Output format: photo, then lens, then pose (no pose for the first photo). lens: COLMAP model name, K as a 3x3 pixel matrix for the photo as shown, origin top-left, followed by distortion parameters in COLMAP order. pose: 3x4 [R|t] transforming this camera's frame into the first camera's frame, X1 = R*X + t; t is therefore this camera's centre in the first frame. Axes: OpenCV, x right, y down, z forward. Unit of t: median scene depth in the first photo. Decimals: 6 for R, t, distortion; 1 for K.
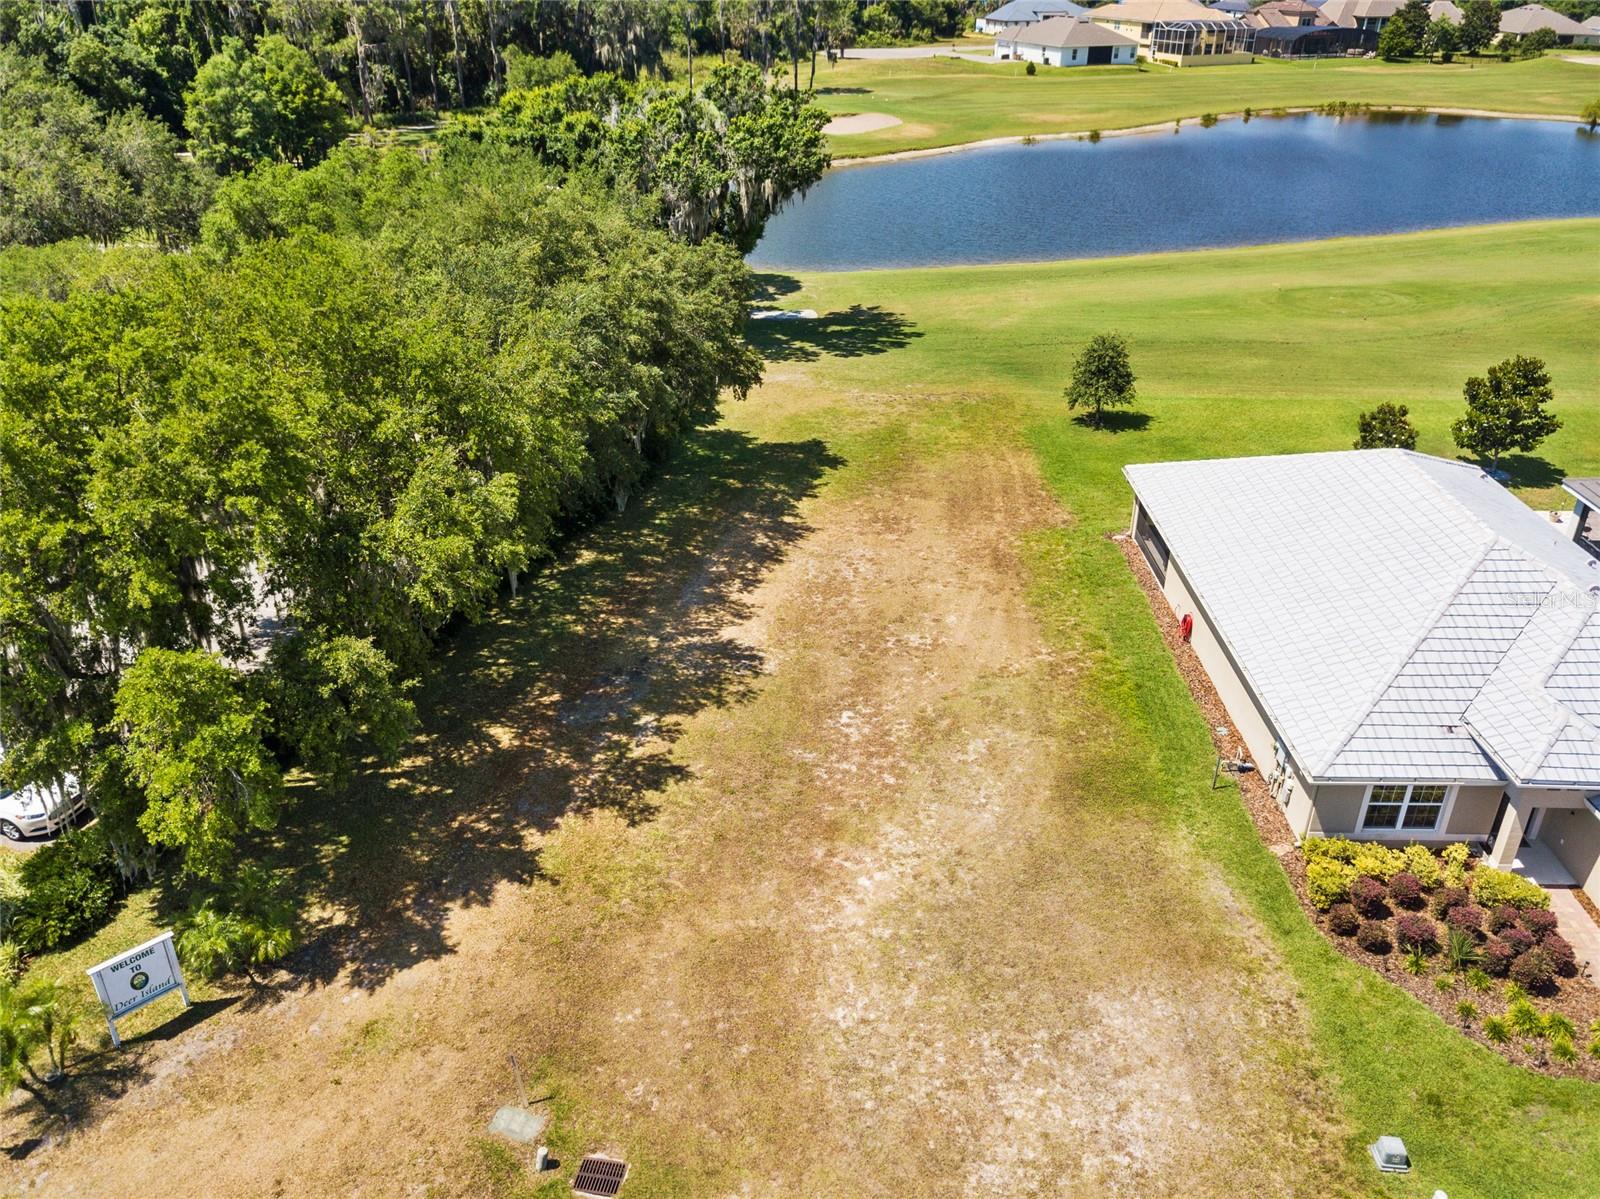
lens RADIAL K [[1225.0, 0, 795.4], [0, 1225.0, 591.6], [0, 0, 1]] dist [0.029848, 0.000358]
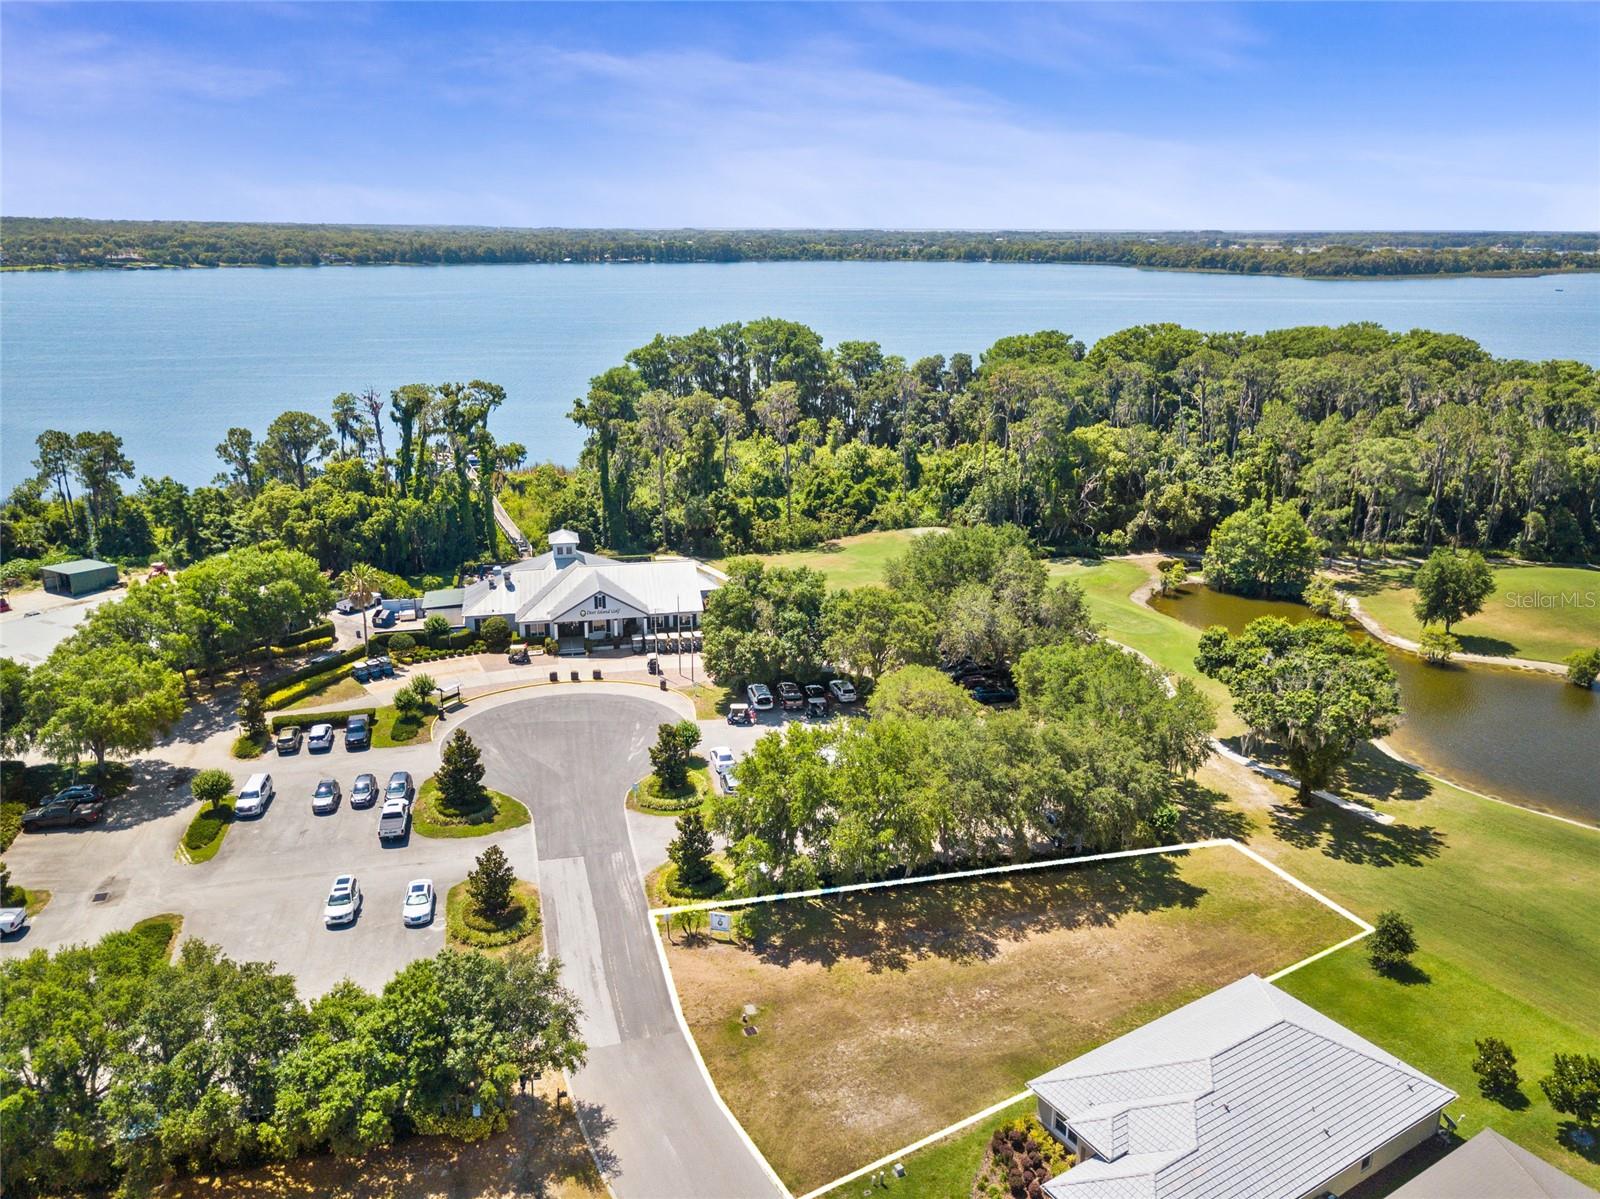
lens RADIAL K [[1225.0, 0, 799.6], [0, 1225.0, 608.0], [0, 0, 1]] dist [0.029848, 0.000358]
pose [[0.549763, 0.247020, -0.797961, 1.326081], [-0.392821, 0.919508, 0.014009, -0.395423], [0.737192, 0.305754, 0.602546, -0.733390]]
